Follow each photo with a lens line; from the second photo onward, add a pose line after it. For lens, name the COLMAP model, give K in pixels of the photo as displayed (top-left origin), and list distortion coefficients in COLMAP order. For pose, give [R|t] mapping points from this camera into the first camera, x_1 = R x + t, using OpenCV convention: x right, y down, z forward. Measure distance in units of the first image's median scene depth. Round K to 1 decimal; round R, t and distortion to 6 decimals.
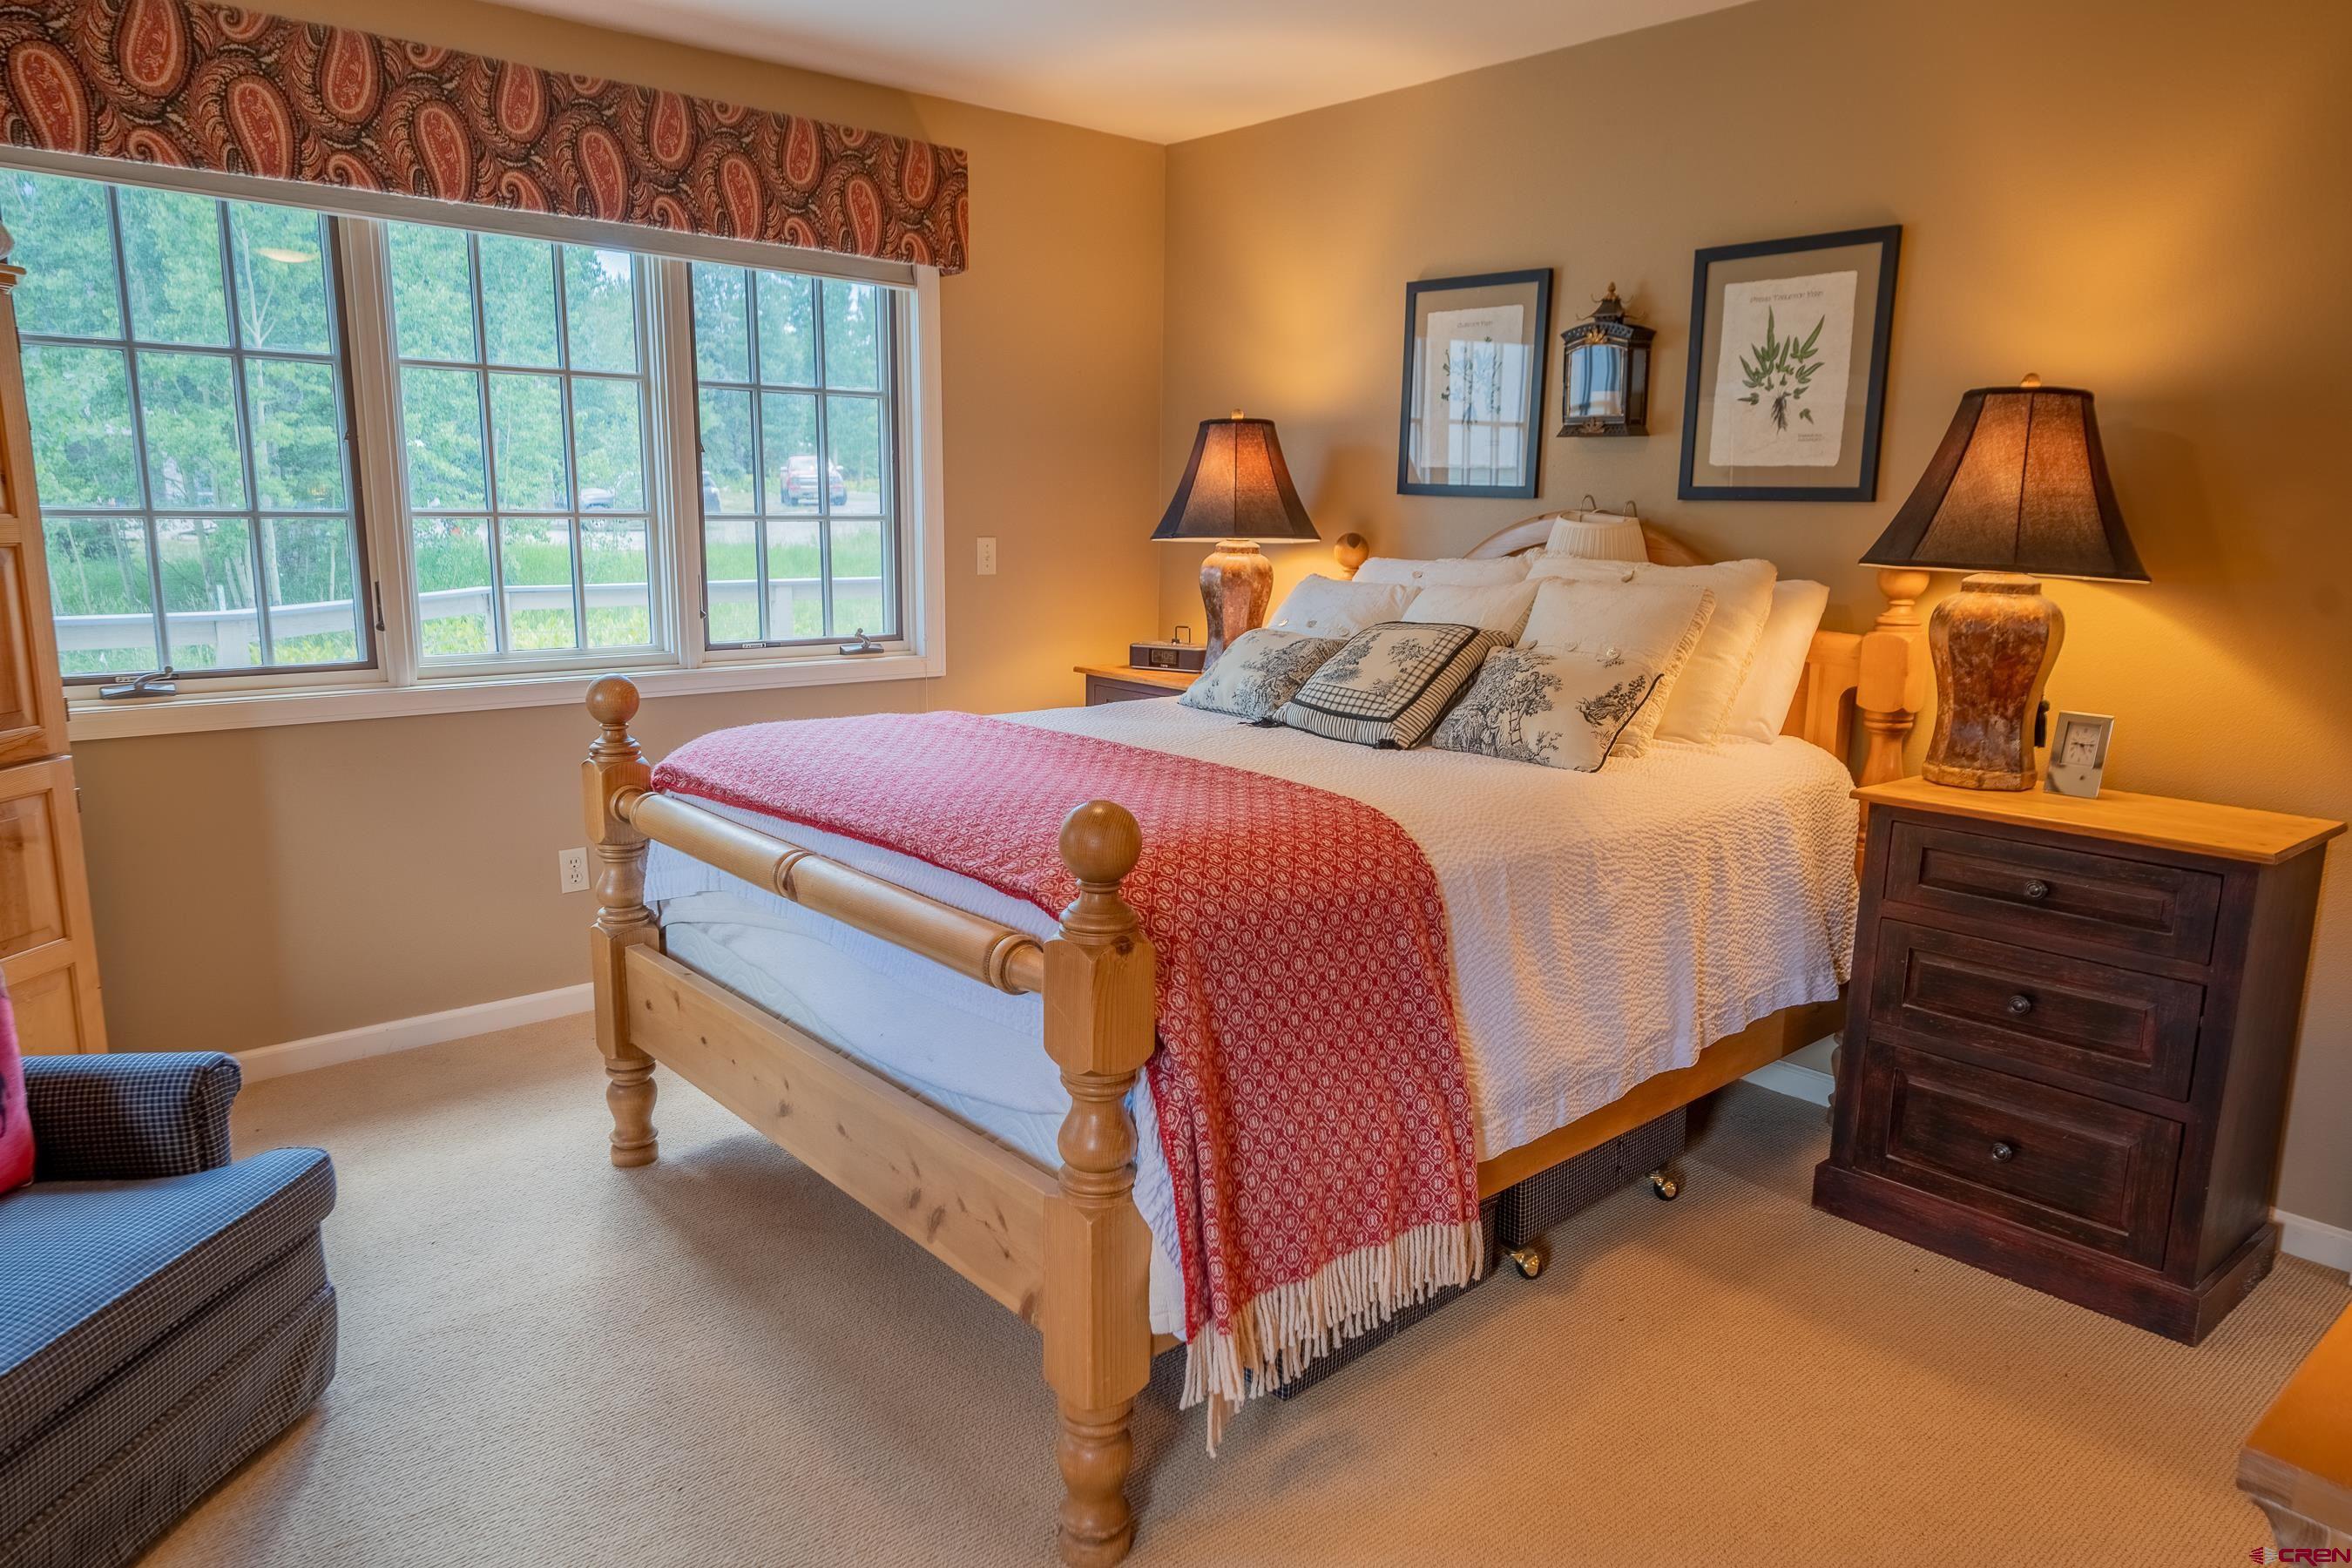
lens RADIAL K [[1547.1, 0, 1178.0], [0, 1547.1, 792.7], [0, 0, 1]] dist [-0.002395, 0.000743]
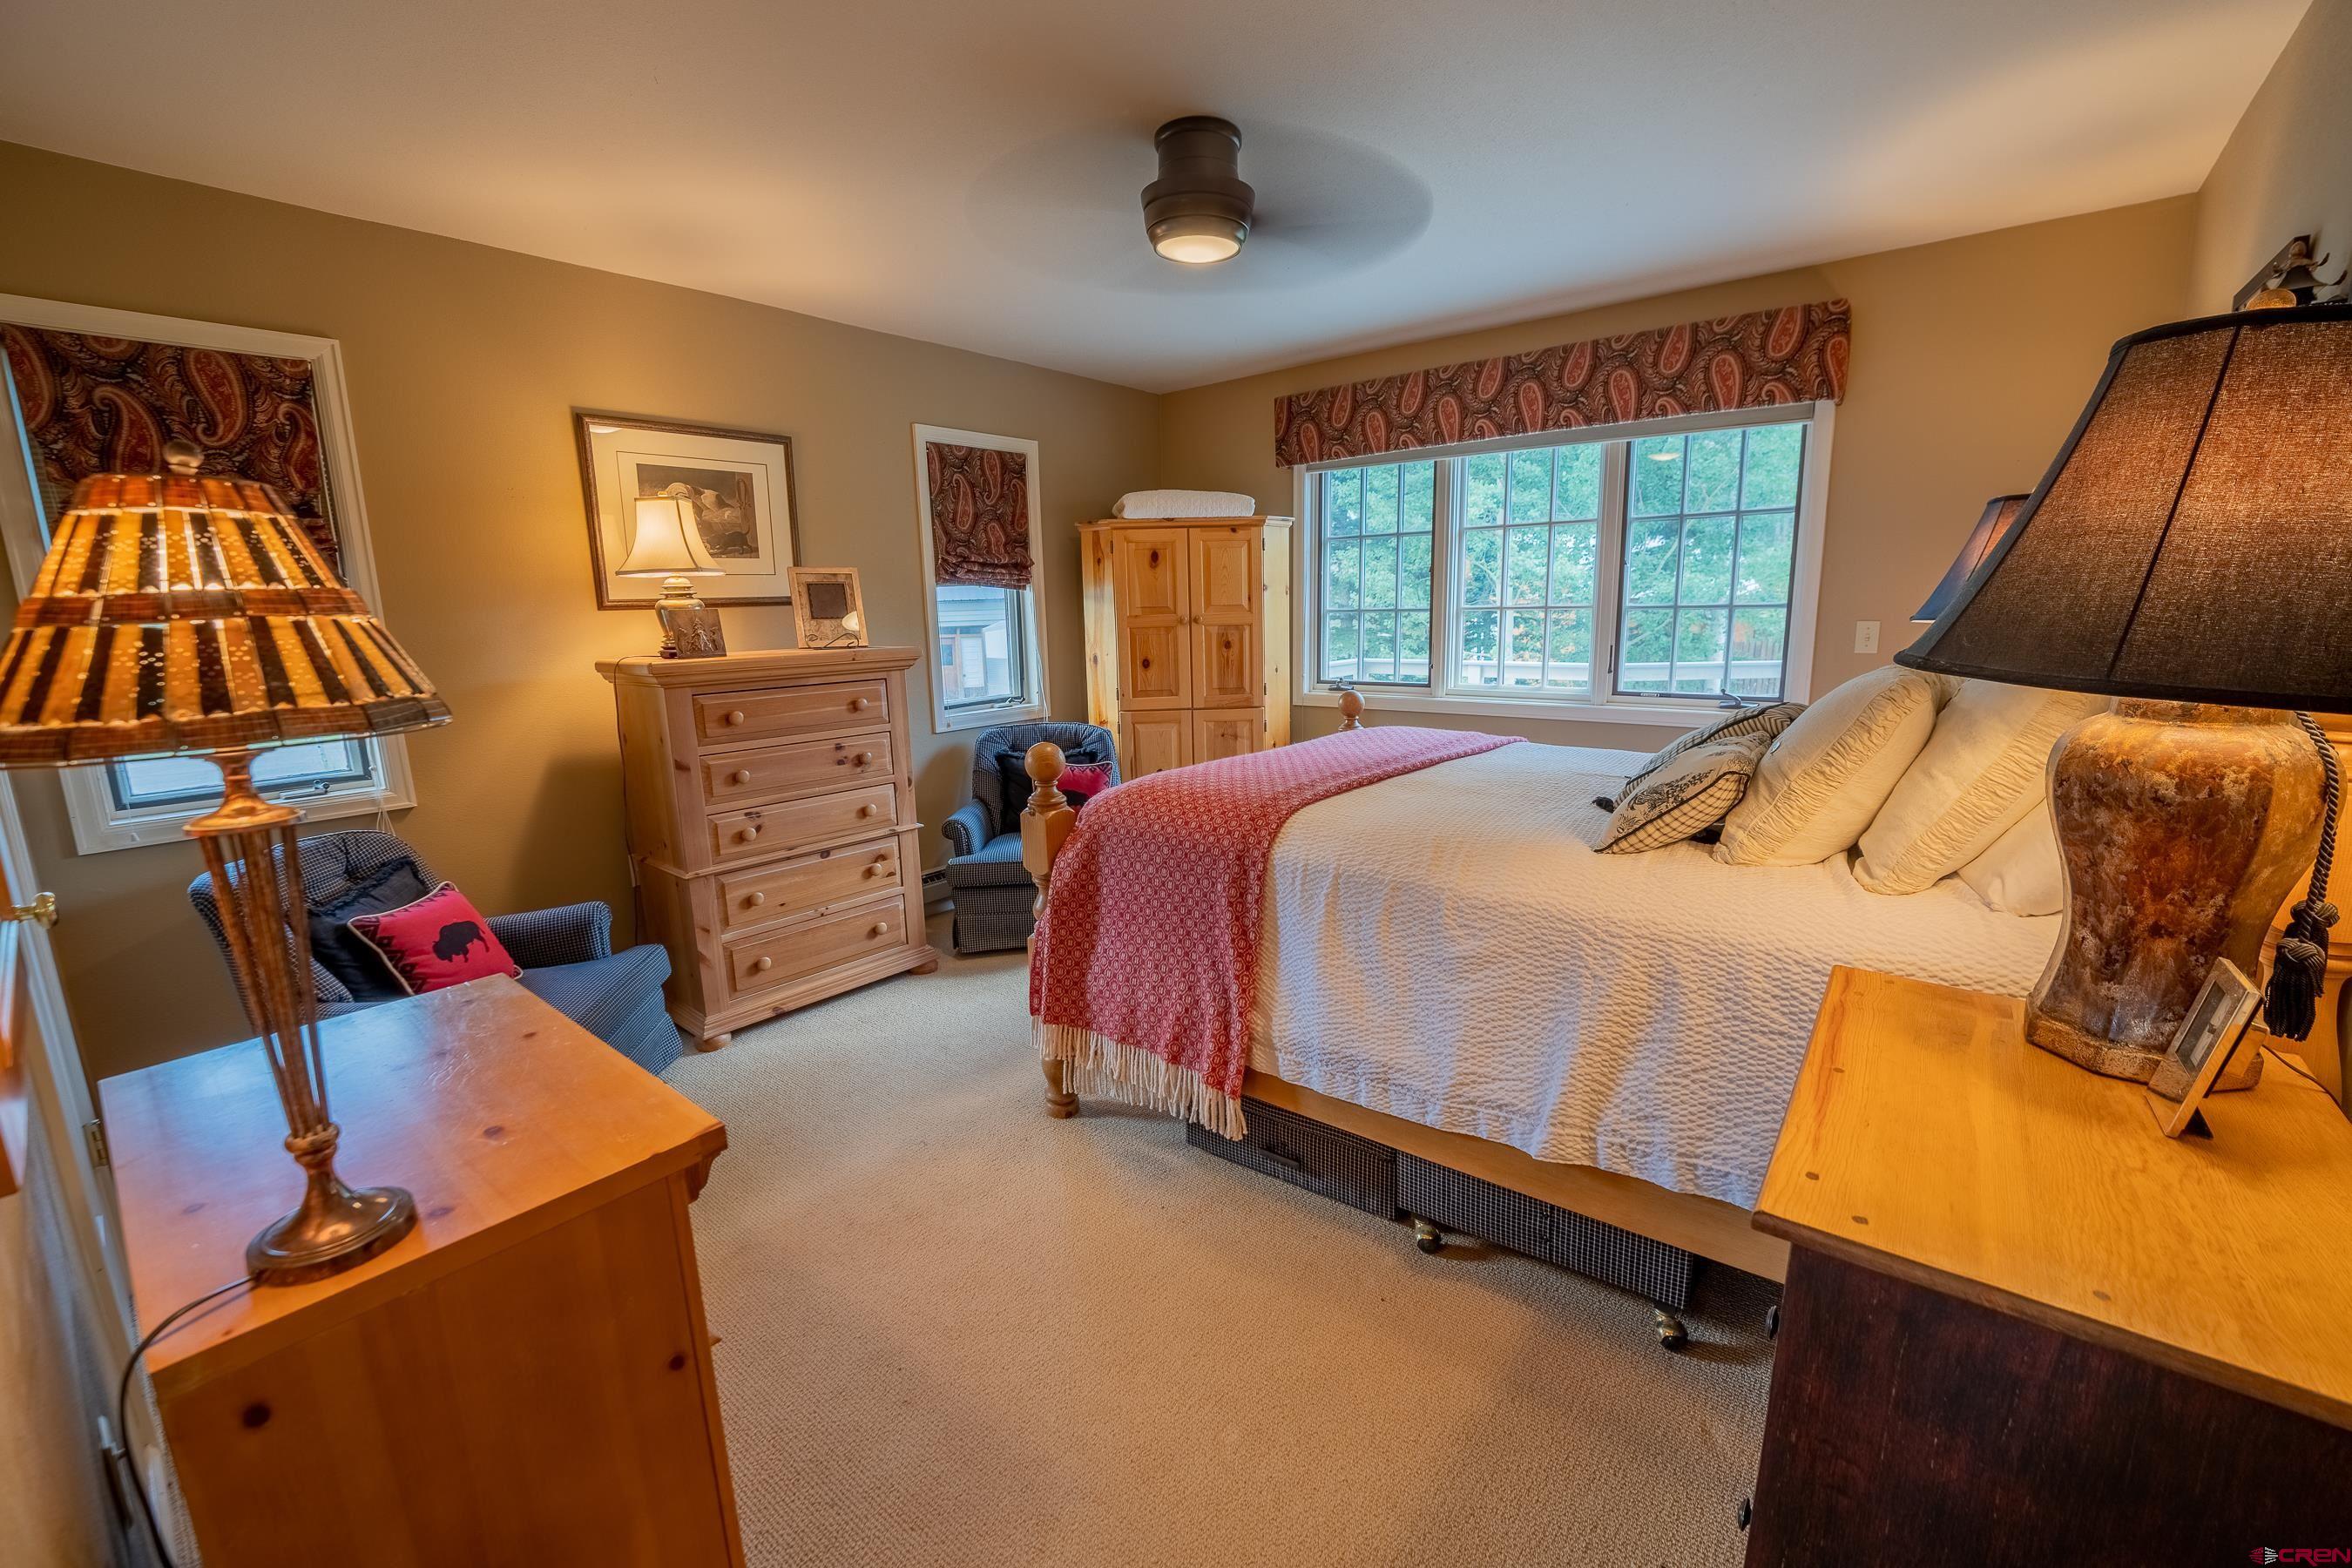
lens RADIAL K [[953.2, 0, 1178.0], [0, 953.2, 786.8], [0, 0, 1]] dist [-0.030097, 0.003599]
pose [[0.155847, 0.164446, -0.973996, 0.609749], [-0.158732, 0.977399, 0.139622, -0.072175], [0.974944, 0.132845, 0.178428, 0.468391]]
